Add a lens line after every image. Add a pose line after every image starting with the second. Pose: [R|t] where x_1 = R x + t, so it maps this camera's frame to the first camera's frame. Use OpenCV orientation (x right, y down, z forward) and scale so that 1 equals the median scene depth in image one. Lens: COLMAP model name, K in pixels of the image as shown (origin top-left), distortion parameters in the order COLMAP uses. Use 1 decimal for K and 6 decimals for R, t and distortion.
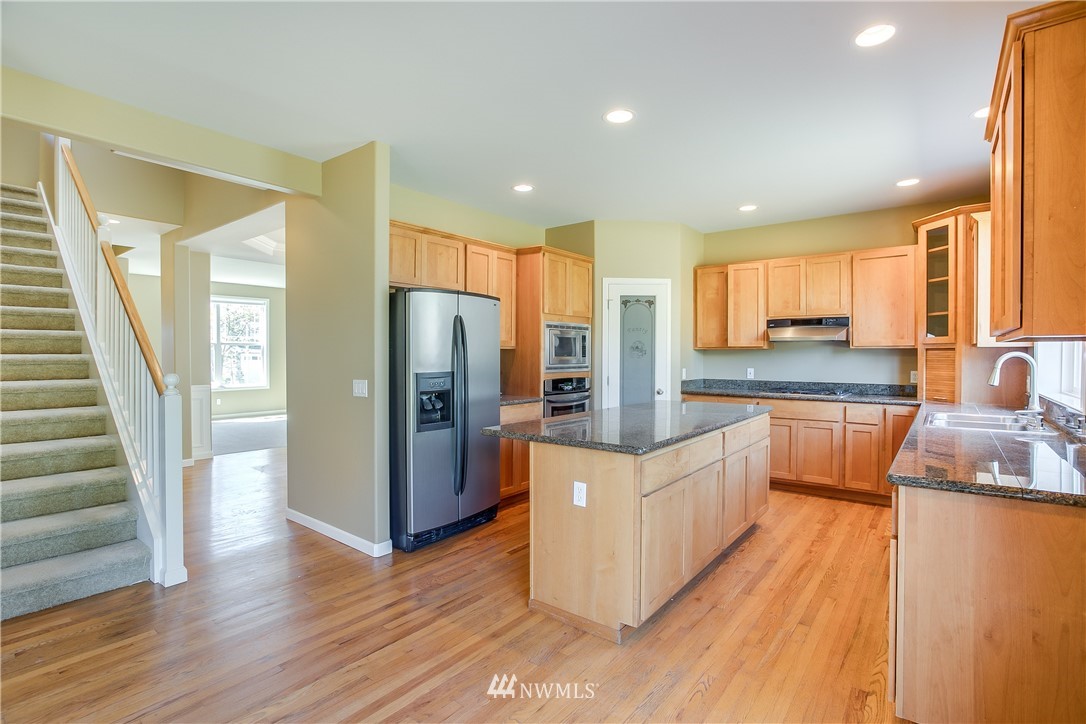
lens RADIAL K [[517.6, 0, 544.8], [0, 517.6, 362.6], [0, 0, 1]] dist [-0.058984, 0.028531]
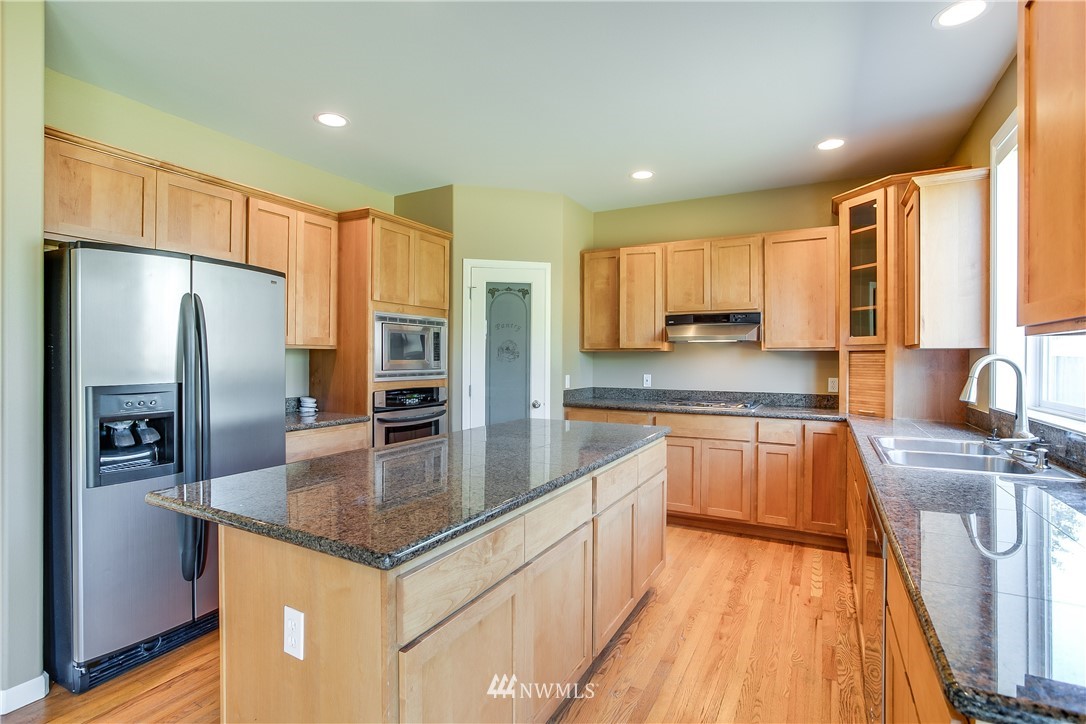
lens RADIAL K [[517.6, 0, 544.8], [0, 517.6, 362.6], [0, 0, 1]] dist [-0.058984, 0.028531]
pose [[0.985841, 0.001485, 0.167674, 0.119396], [-0.000193, 0.999970, -0.007724, -0.002224], [-0.167681, 0.007582, 0.985812, 0.249817]]
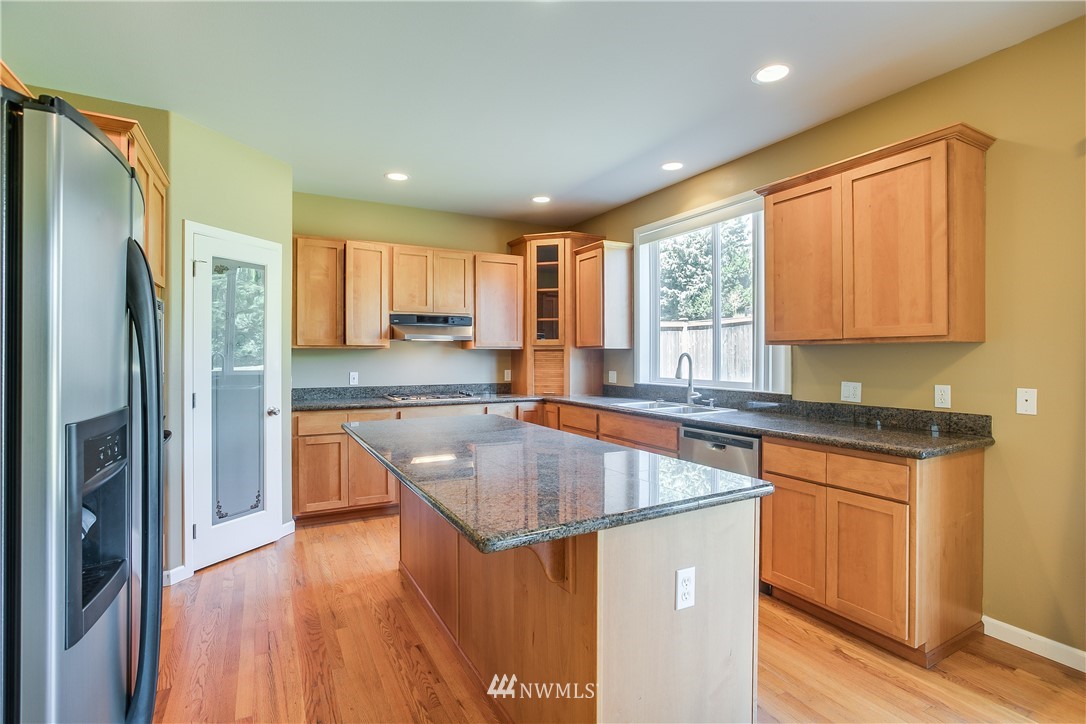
lens RADIAL K [[517.6, 0, 544.8], [0, 517.6, 362.6], [0, 0, 1]] dist [-0.058984, 0.028531]
pose [[0.390041, -0.012938, 0.920706, -0.282945], [0.016351, 0.999841, 0.007124, -0.006287], [-0.920652, 0.012276, 0.390191, 0.491732]]
